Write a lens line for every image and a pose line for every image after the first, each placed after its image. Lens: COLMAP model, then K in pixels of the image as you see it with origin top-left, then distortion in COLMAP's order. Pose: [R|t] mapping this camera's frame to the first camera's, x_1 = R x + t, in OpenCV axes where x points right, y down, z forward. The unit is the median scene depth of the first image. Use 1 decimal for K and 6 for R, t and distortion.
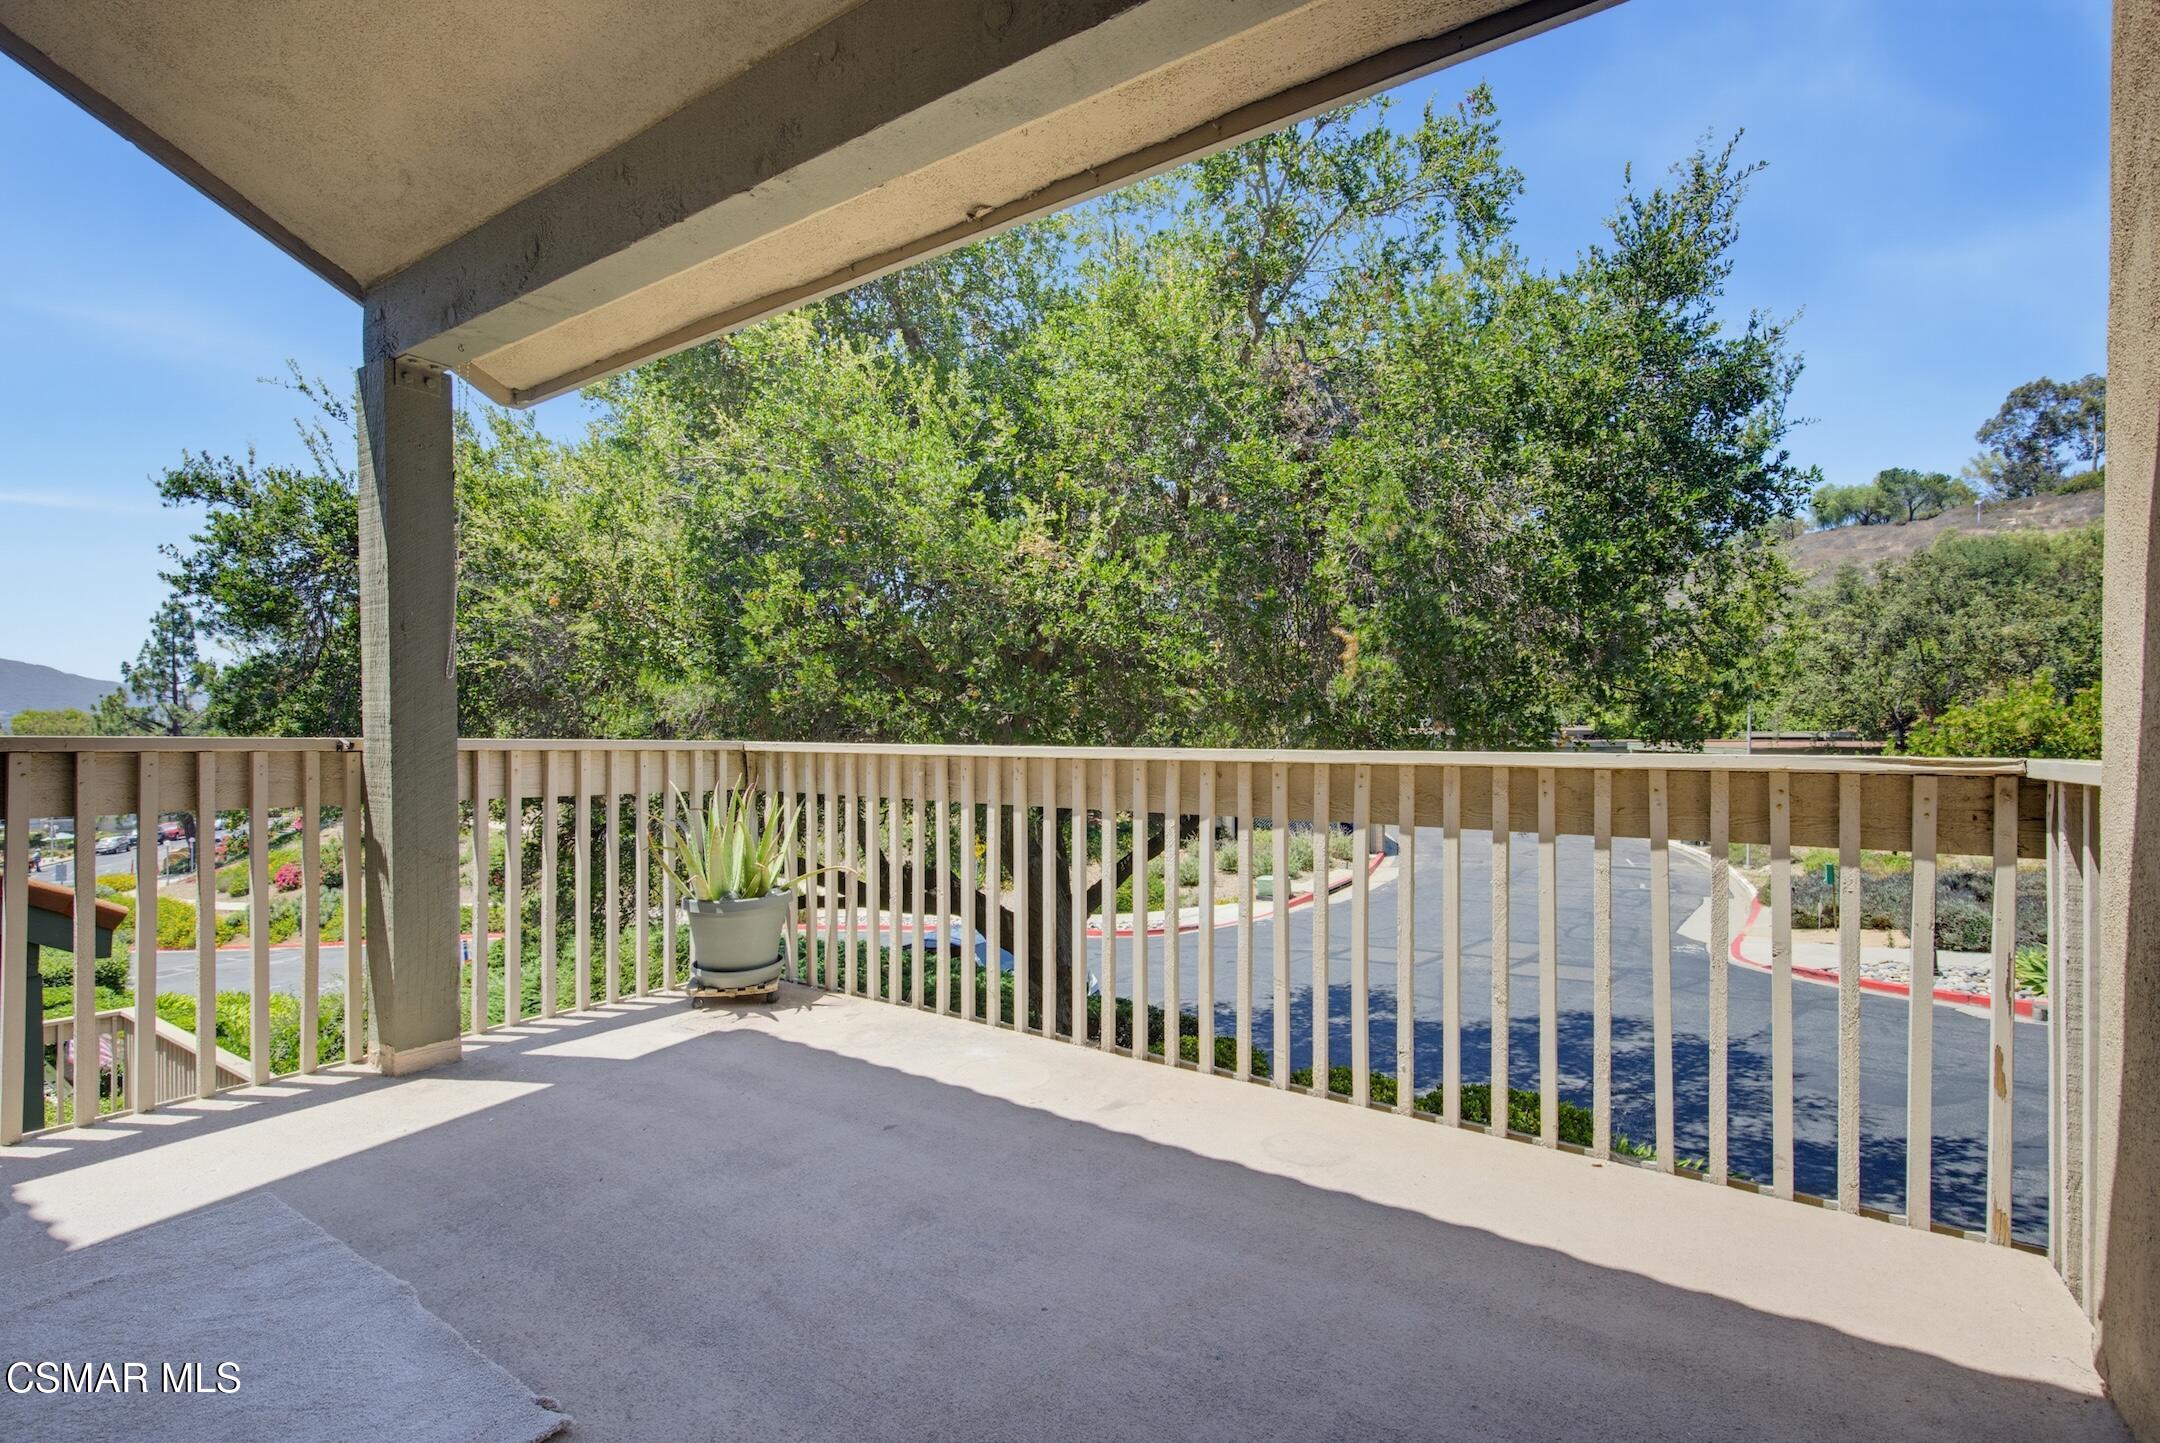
lens RADIAL K [[977.6, 0, 1093.7], [0, 977.6, 726.9], [0, 0, 1]] dist [0.000843, -0.000569]
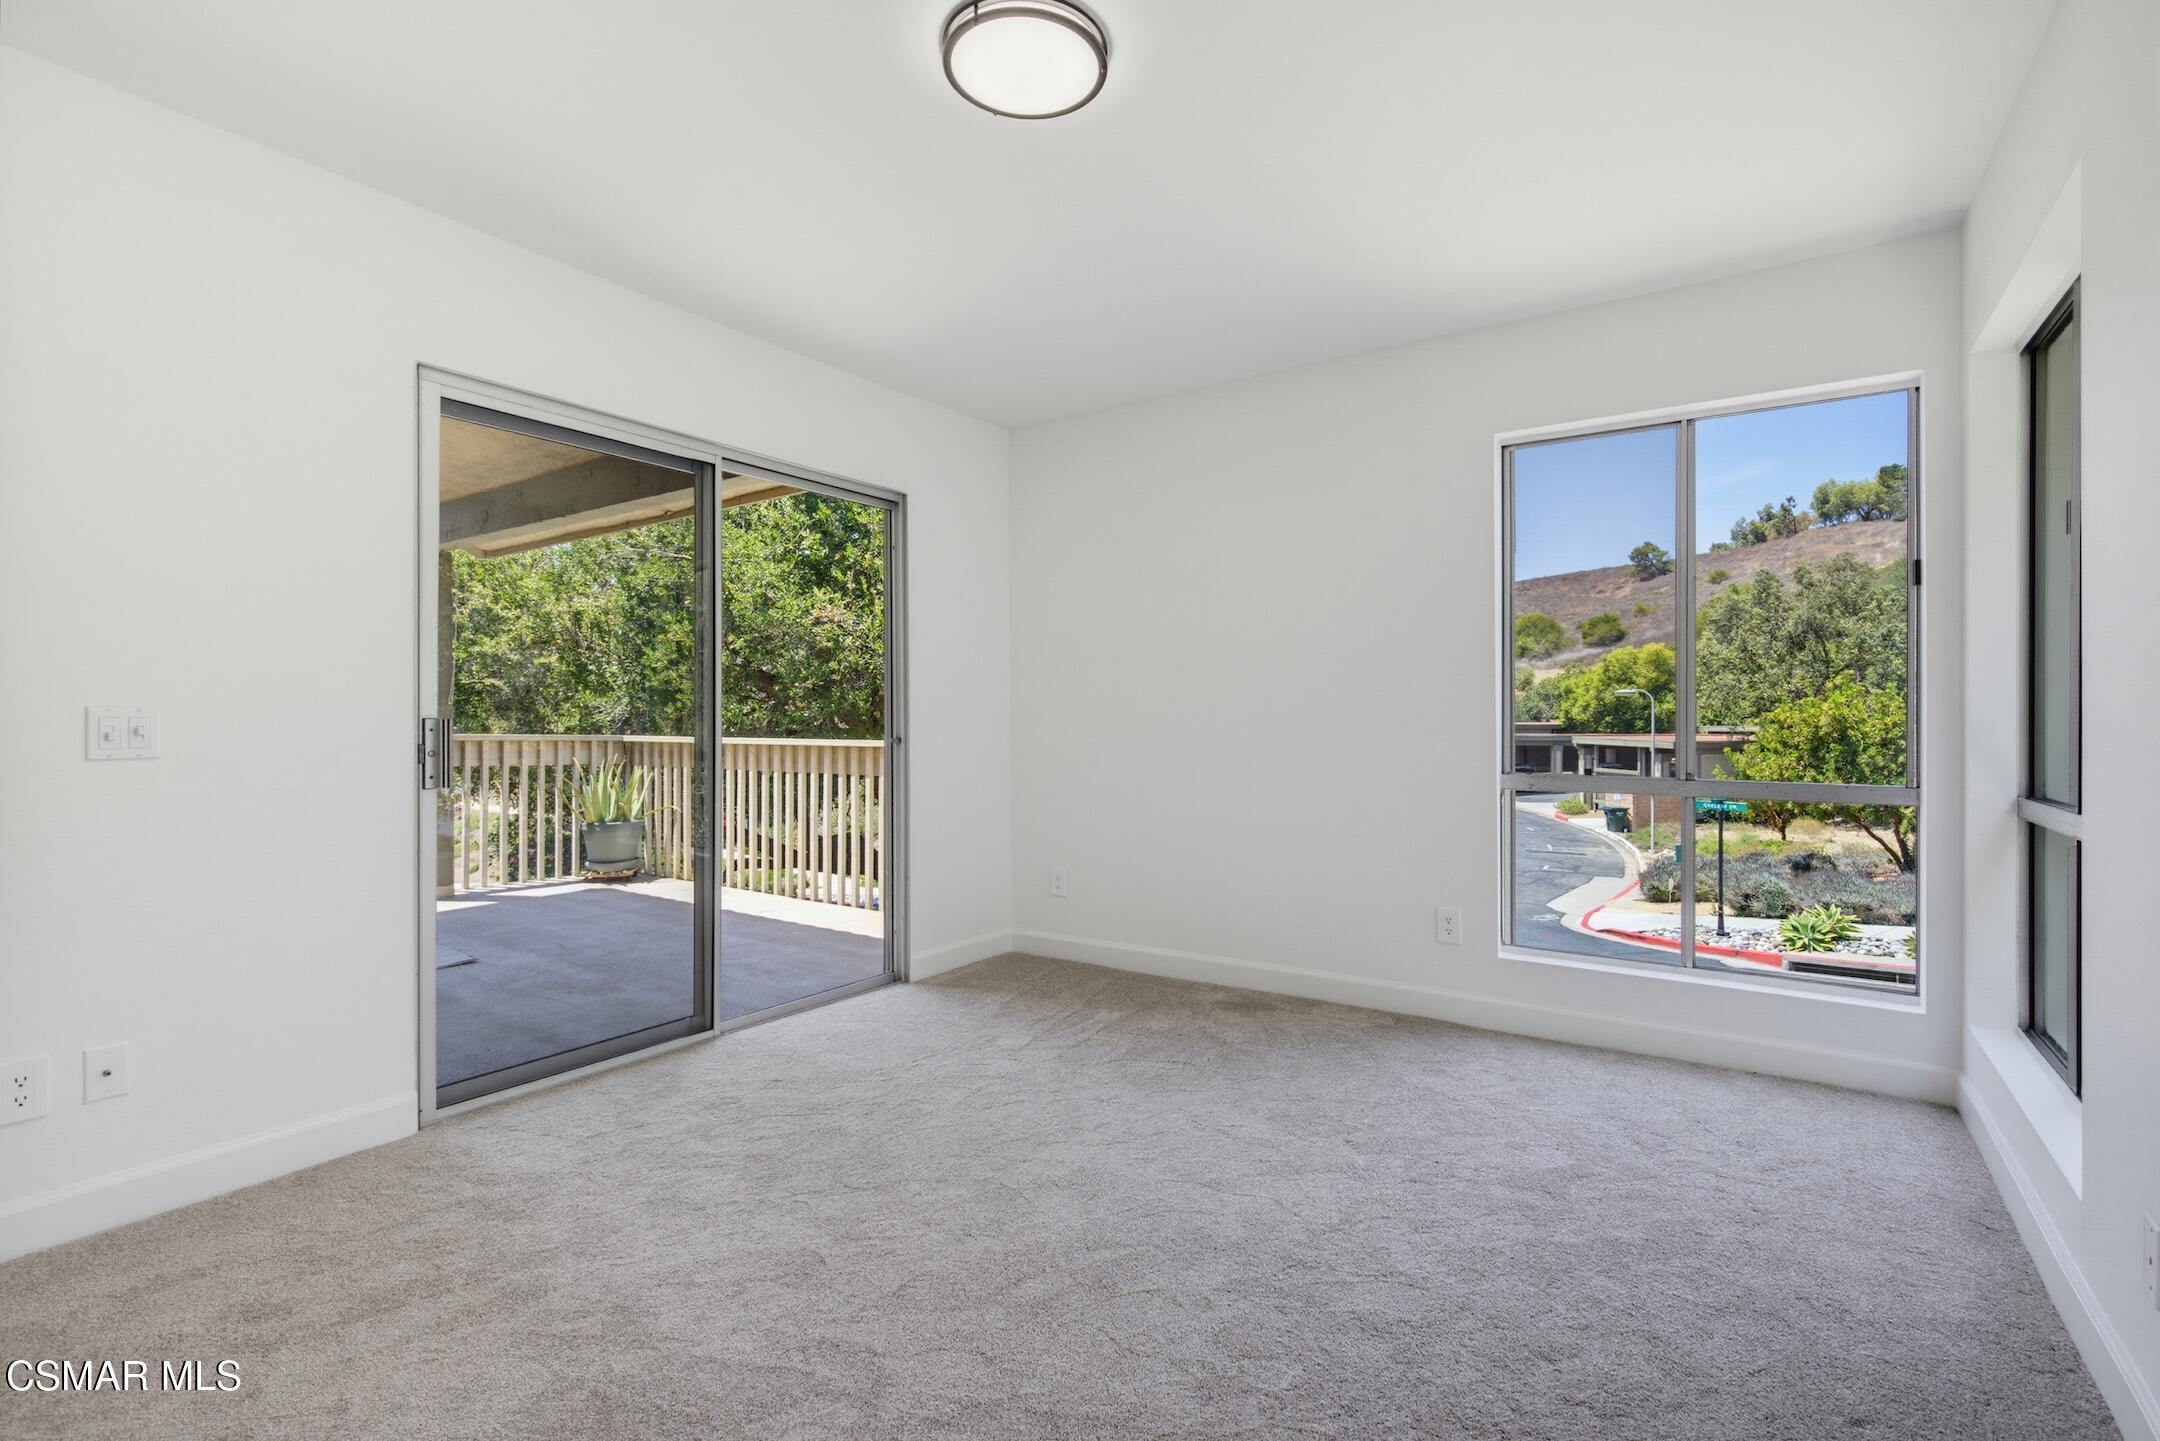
lens RADIAL K [[977.6, 0, 1097.4], [0, 977.6, 722.0], [0, 0, 1]] dist [0.000843, -0.000569]
pose [[0.999871, 0.001027, -0.016055, 0.315901], [-0.000997, 0.999998, 0.001921, -0.008680], [0.016057, -0.001905, 0.999869, -0.441530]]
